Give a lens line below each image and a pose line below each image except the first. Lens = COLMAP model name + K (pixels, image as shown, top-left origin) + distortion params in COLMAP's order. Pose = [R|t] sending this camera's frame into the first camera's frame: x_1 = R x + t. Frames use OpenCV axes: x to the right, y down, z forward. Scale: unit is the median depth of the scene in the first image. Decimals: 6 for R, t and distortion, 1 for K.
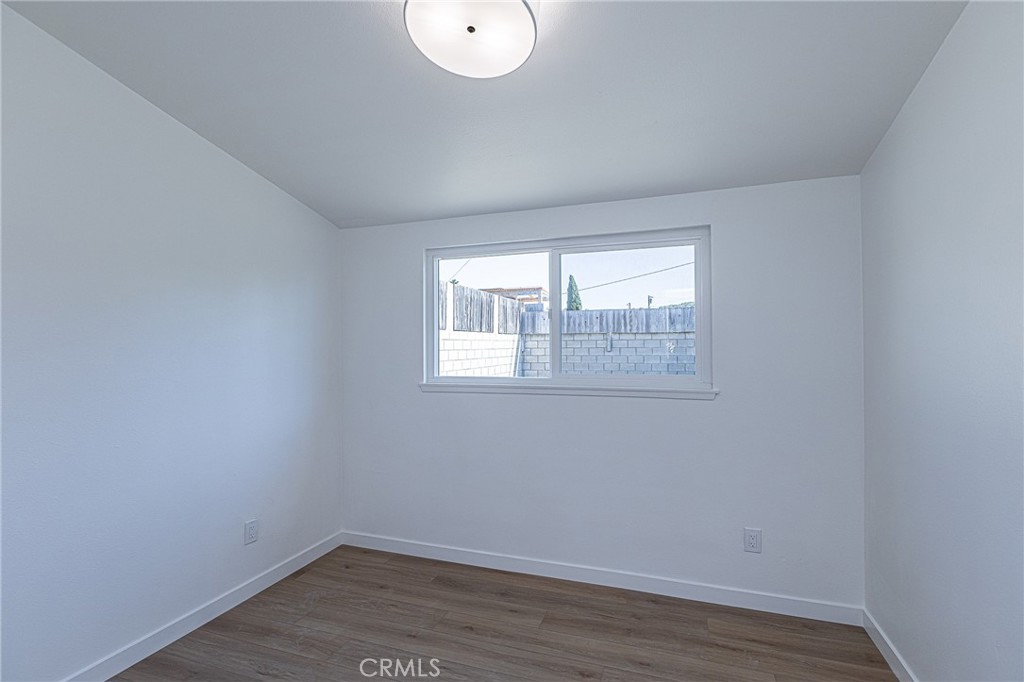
lens RADIAL K [[481.5, 0, 512.0], [0, 481.5, 341.0], [0, 0, 1]] dist [0.000912, 0.000073]
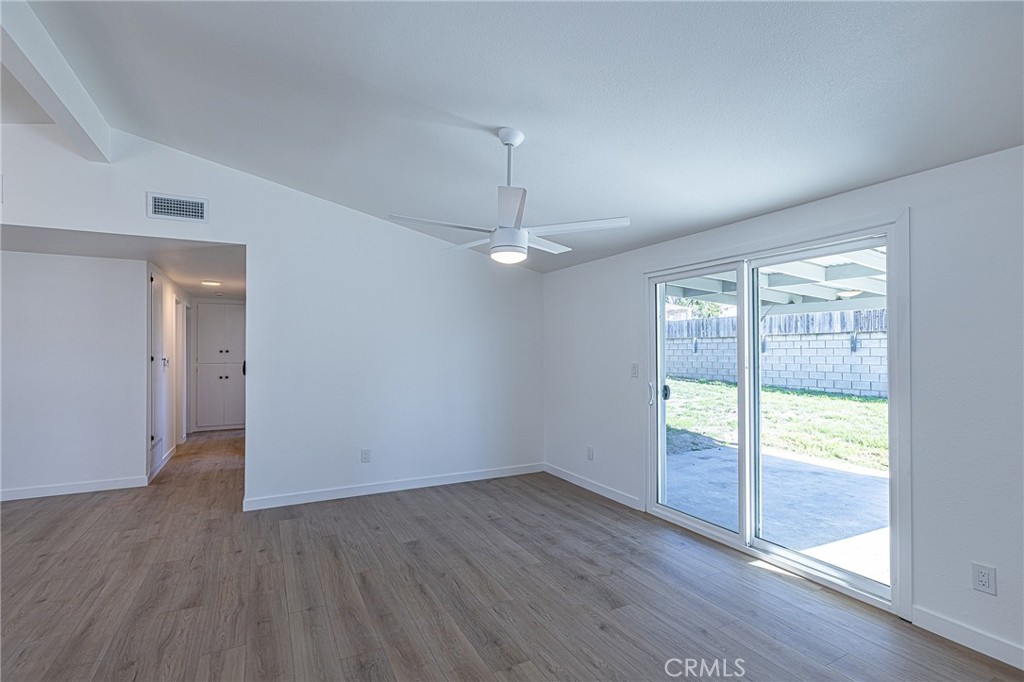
lens RADIAL K [[480.5, 0, 508.5], [0, 480.5, 349.8], [0, 0, 1]] dist [0.001421, 0.000249]
pose [[0.715291, -0.000926, -0.698826, 0.731180], [0.014561, 0.999802, 0.013579, -0.009574], [0.698675, -0.019888, 0.715163, -0.248290]]
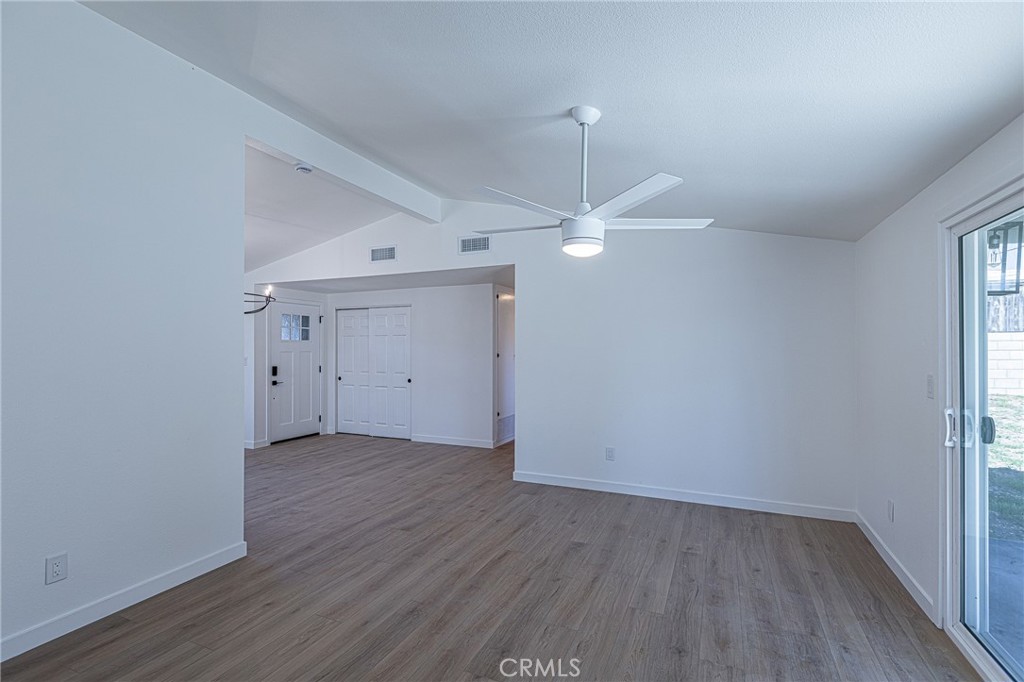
lens RADIAL K [[480.5, 0, 508.5], [0, 480.5, 349.8], [0, 0, 1]] dist [0.001421, 0.000249]
pose [[-0.100958, 0.004598, -0.994880, 0.907698], [0.019674, 0.999803, 0.002625, -0.005958], [0.994696, -0.019309, -0.101029, 0.322394]]
